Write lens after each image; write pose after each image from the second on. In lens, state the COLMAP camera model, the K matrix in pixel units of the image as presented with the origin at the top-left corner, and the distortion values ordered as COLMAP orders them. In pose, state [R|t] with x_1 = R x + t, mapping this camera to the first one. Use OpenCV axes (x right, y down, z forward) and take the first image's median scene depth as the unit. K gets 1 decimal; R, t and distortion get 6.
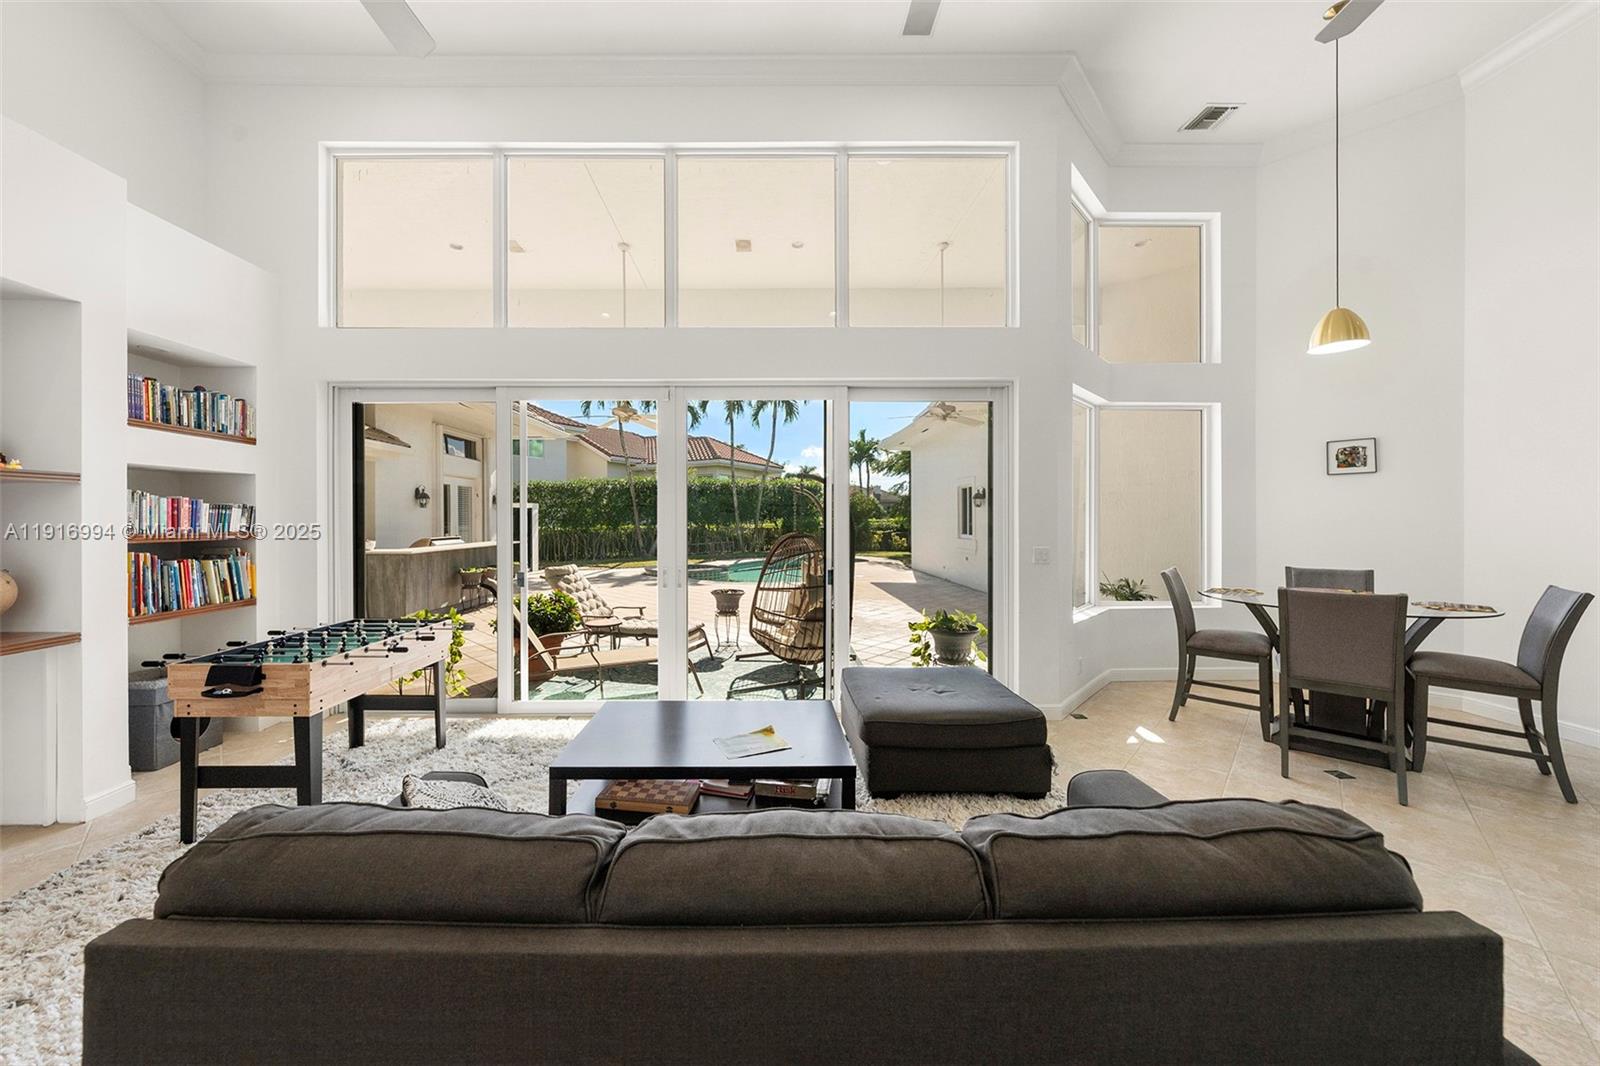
lens RADIAL K [[547.3, 0, 783.8], [0, 547.3, 521.6], [0, 0, 1]] dist [-0.006047, -0.000080]
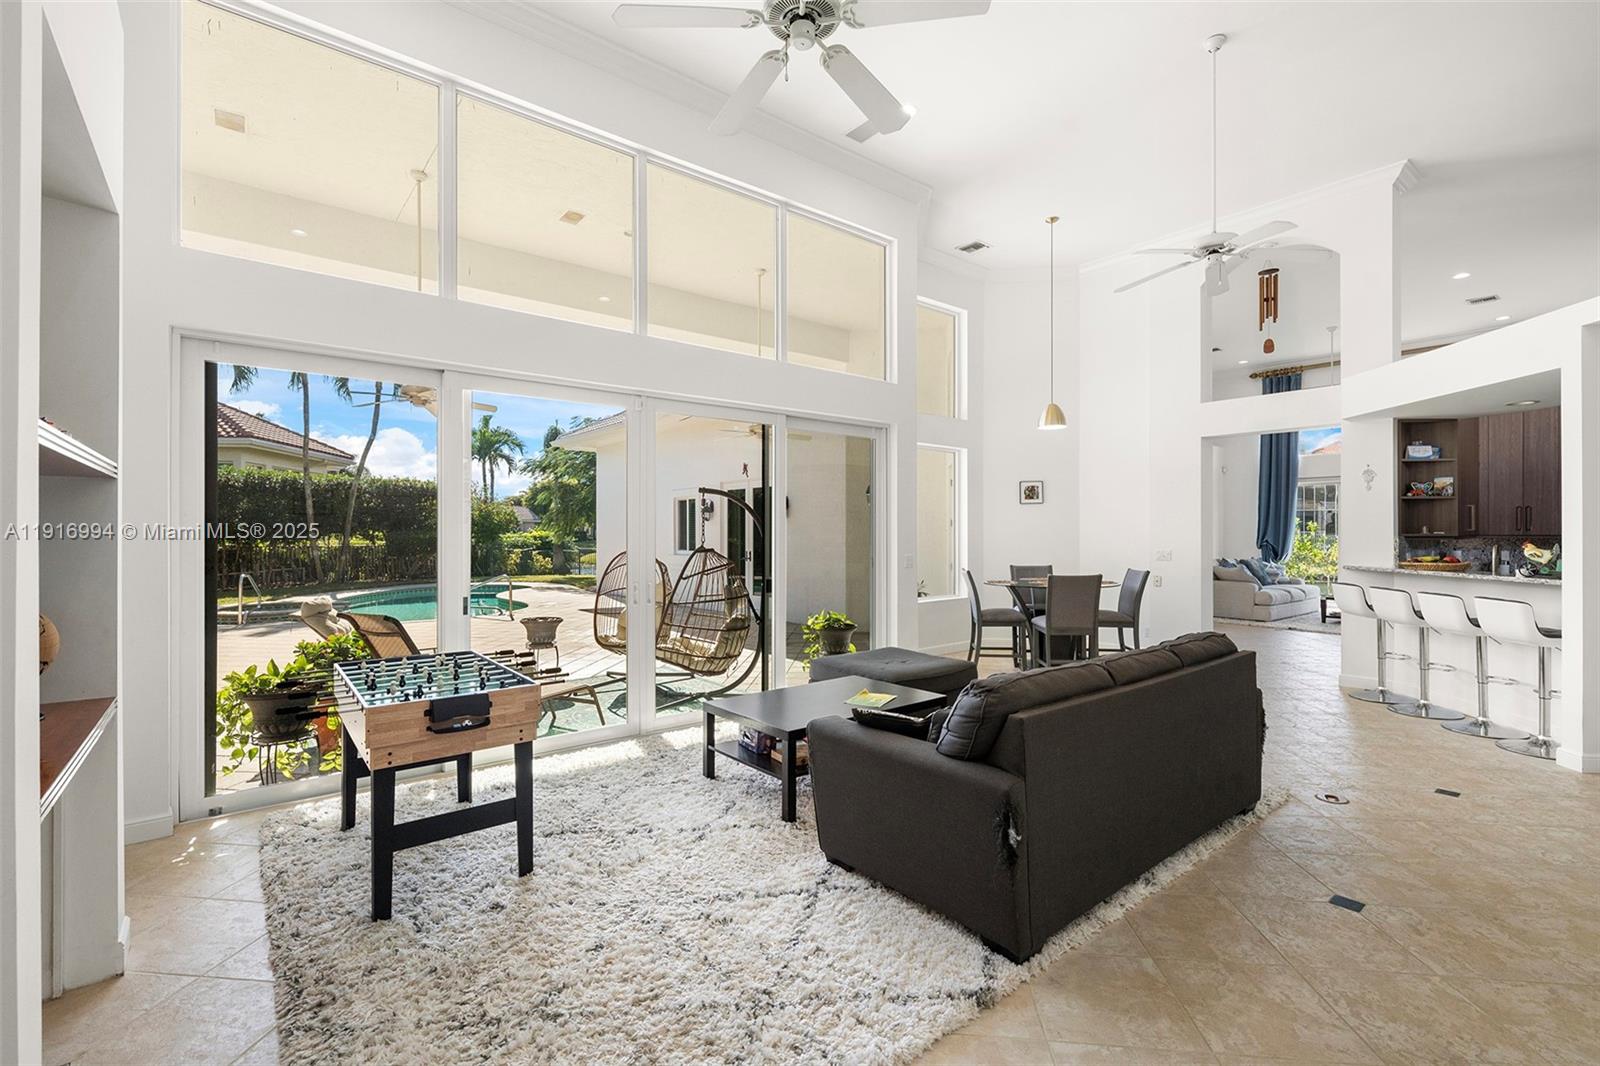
lens RADIAL K [[694.4, 0, 803.4], [0, 694.4, 534.3], [0, 0, 1]] dist [-0.000156, 0.000159]
pose [[0.782619, -0.000167, 0.622501, -0.677292], [0.002723, 0.999991, -0.003155, 0.002786], [-0.622495, 0.004165, 0.782613, -0.127770]]
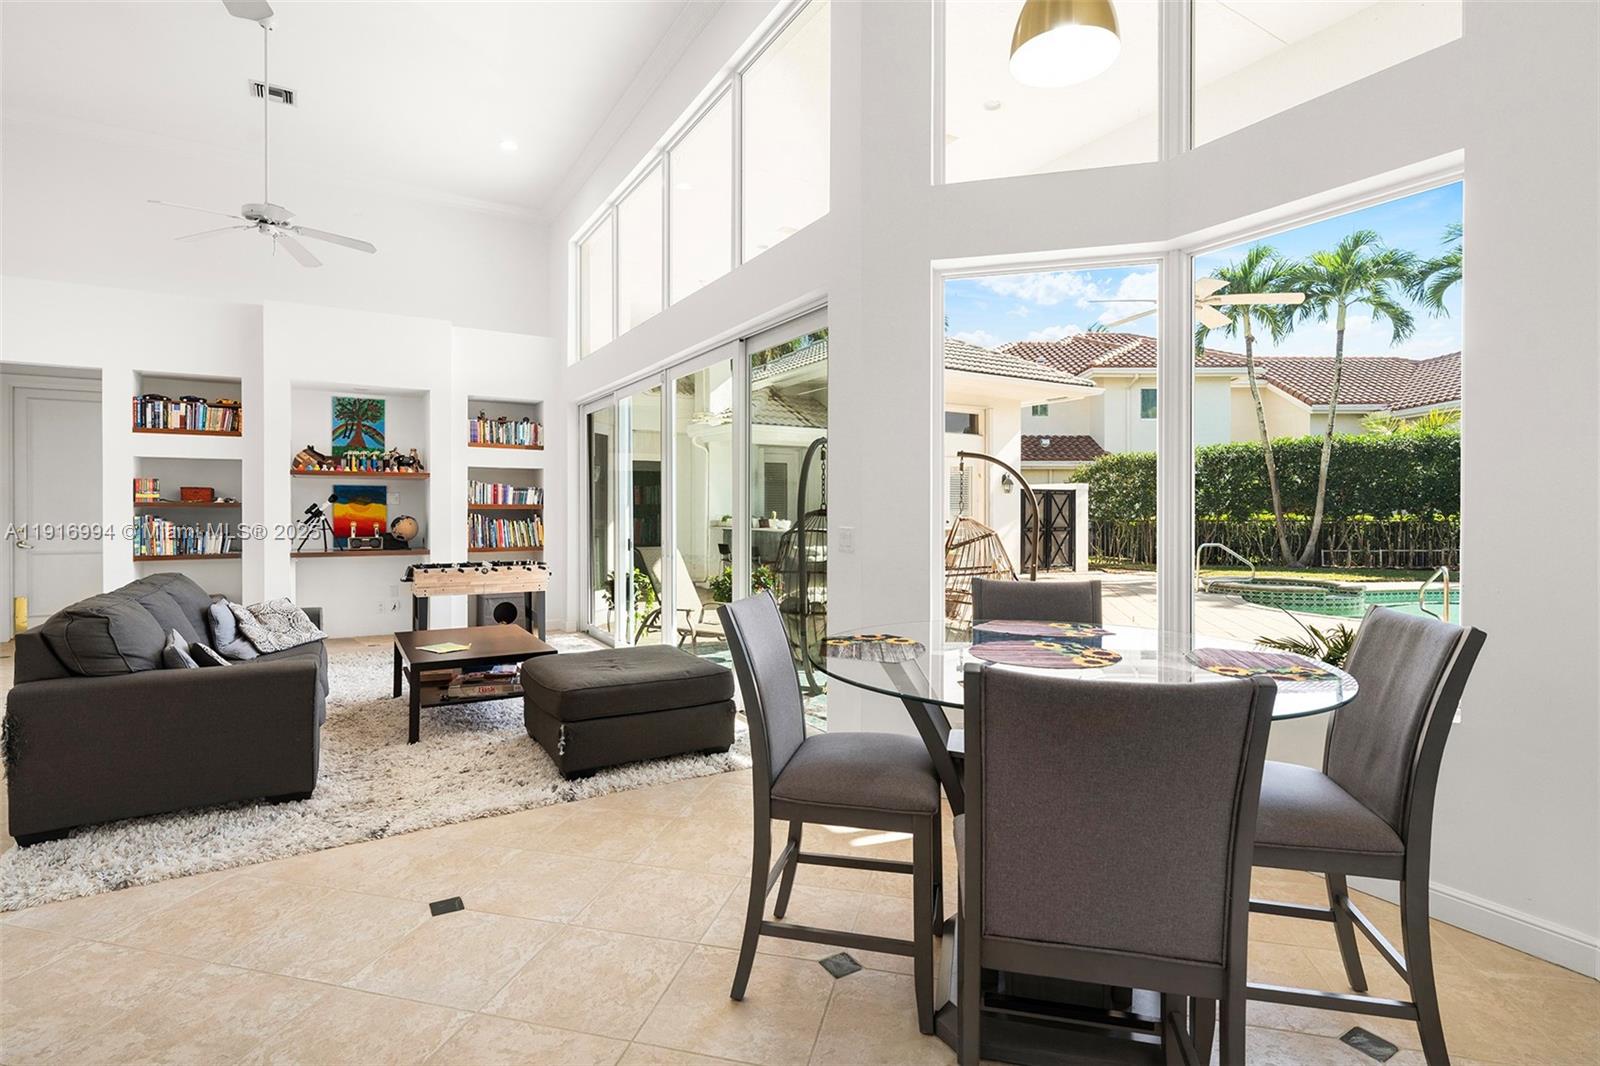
lens RADIAL K [[754.0, 0, 792.1], [0, 754.0, 516.1], [0, 0, 1]] dist [0.003107, 0.000375]
pose [[0.463326, 0.014304, -0.886073, 1.014384], [-0.009558, 0.999892, 0.011144, 0.015425], [0.886137, 0.003305, 0.463412, 0.480592]]
